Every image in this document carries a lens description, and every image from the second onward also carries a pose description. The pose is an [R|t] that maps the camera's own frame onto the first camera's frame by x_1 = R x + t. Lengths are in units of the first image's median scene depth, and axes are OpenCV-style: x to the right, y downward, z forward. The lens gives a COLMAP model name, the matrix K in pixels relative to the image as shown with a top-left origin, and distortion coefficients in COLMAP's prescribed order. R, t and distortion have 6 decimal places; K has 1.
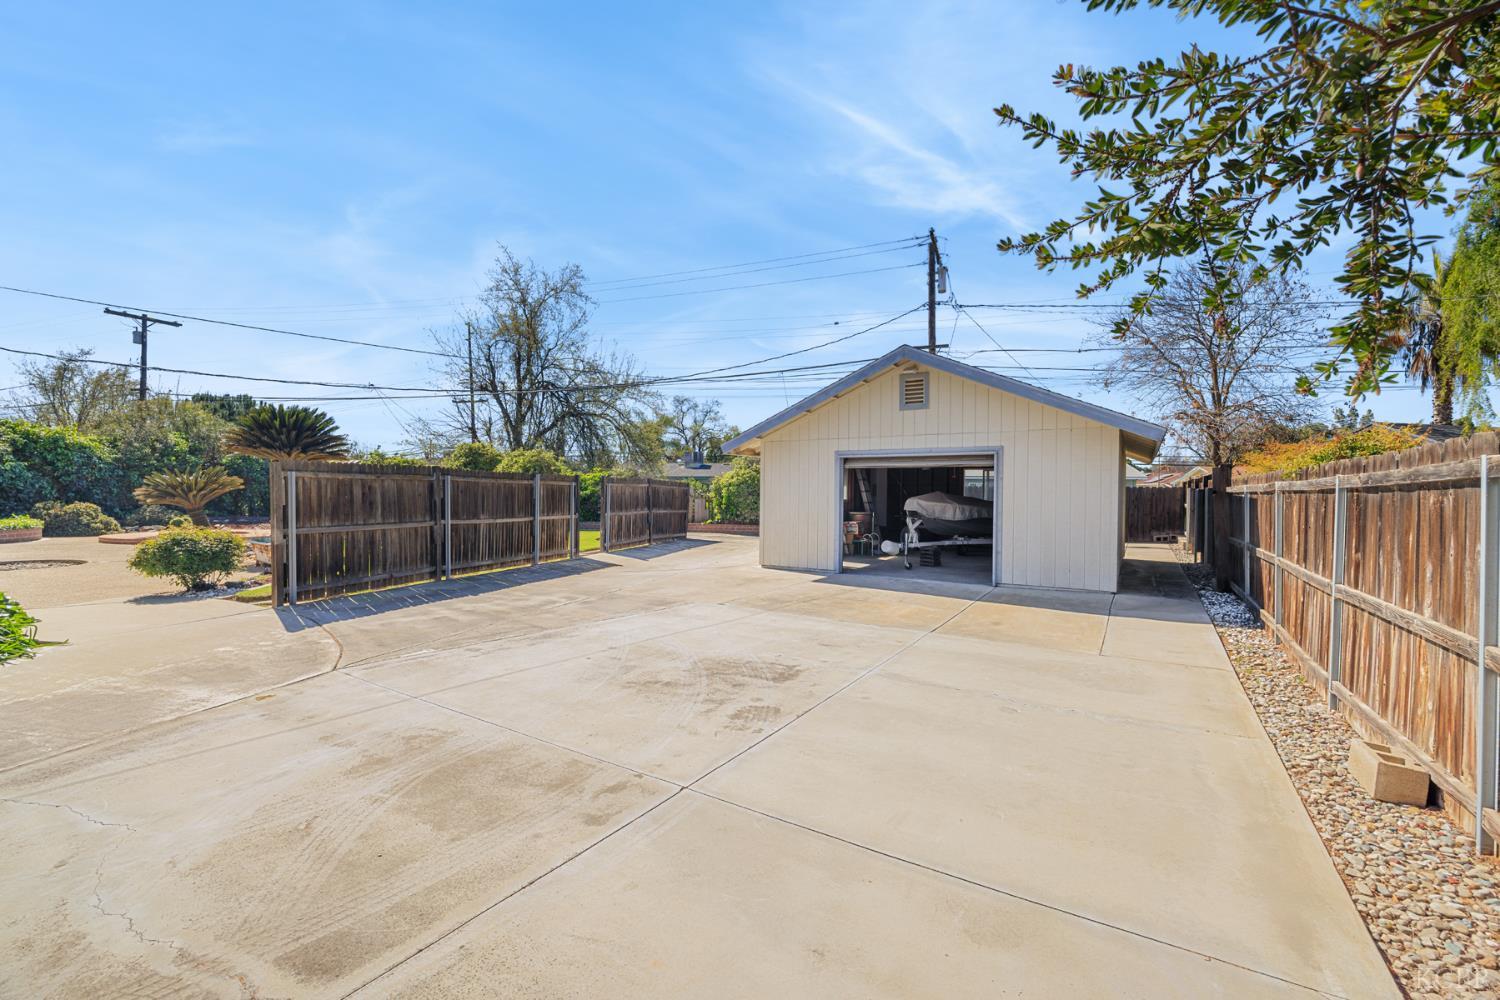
lens RADIAL K [[630.1, 0, 752.2], [0, 630.1, 497.0], [0, 0, 1]] dist [-0.009759, 0.000285]
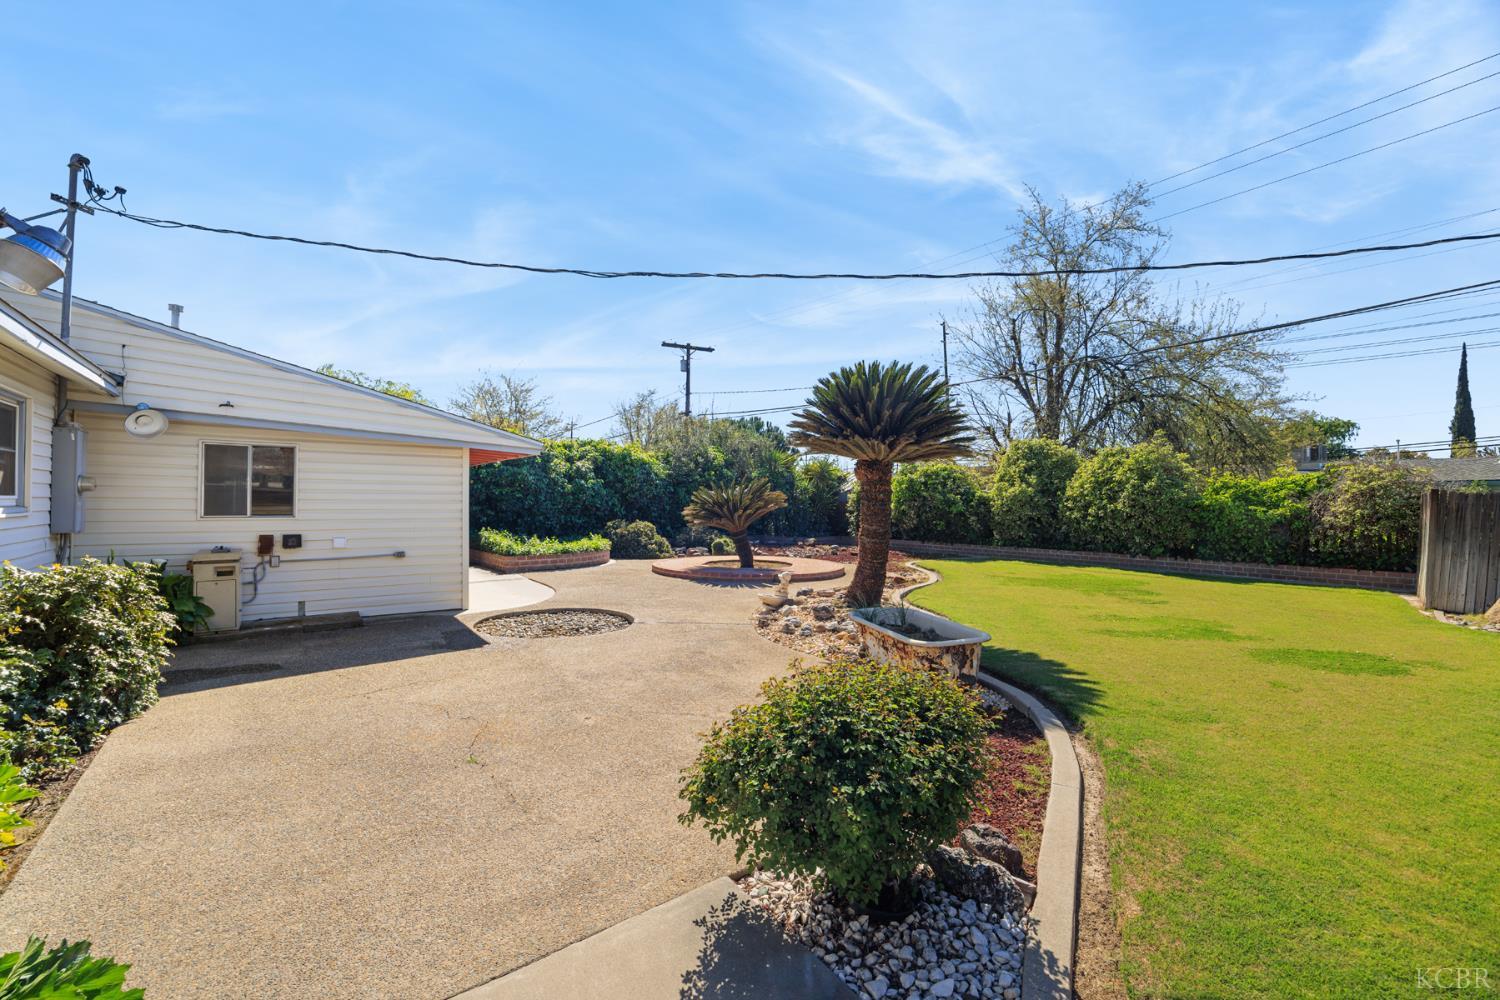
lens RADIAL K [[630.1, 0, 749.9], [0, 630.1, 496.3], [0, 0, 1]] dist [-0.009759, 0.000285]
pose [[0.784352, -0.008920, -0.620252, -0.335047], [-0.004133, 0.999799, -0.019604, -0.009955], [0.620303, 0.017940, 0.784157, 0.332884]]
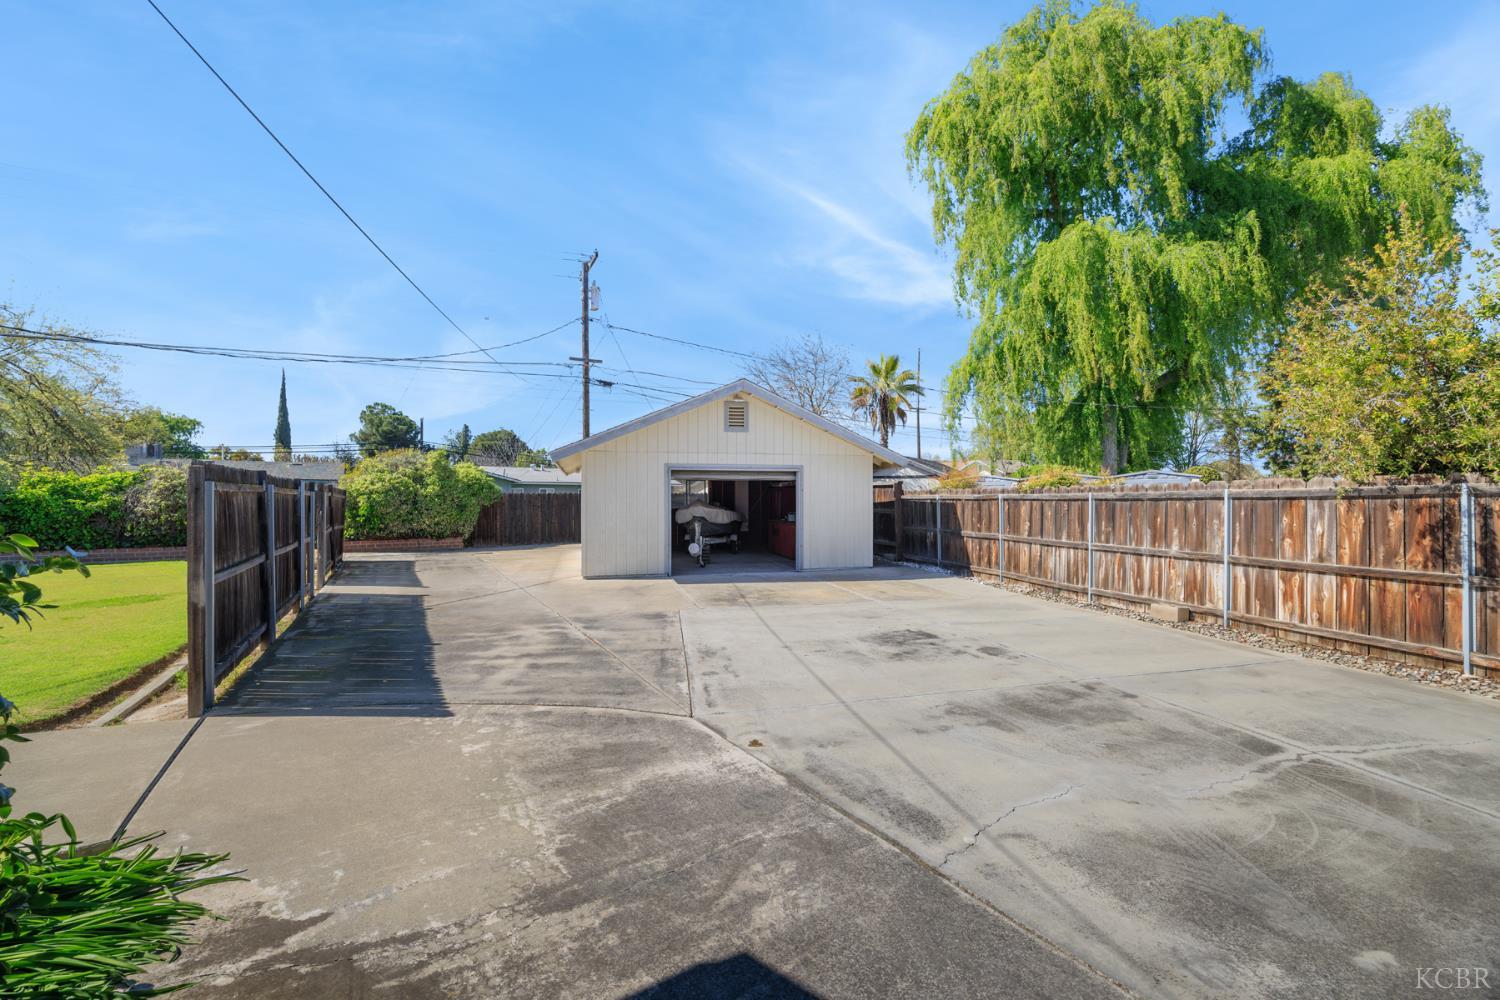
lens RADIAL K [[630.1, 0, 760.7], [0, 630.1, 492.9], [0, 0, 1]] dist [-0.009759, 0.000285]
pose [[0.679292, -0.004115, 0.733857, -0.315766], [0.012390, 0.999906, -0.005862, -0.007851], [-0.733764, 0.013074, 0.679279, 0.082260]]
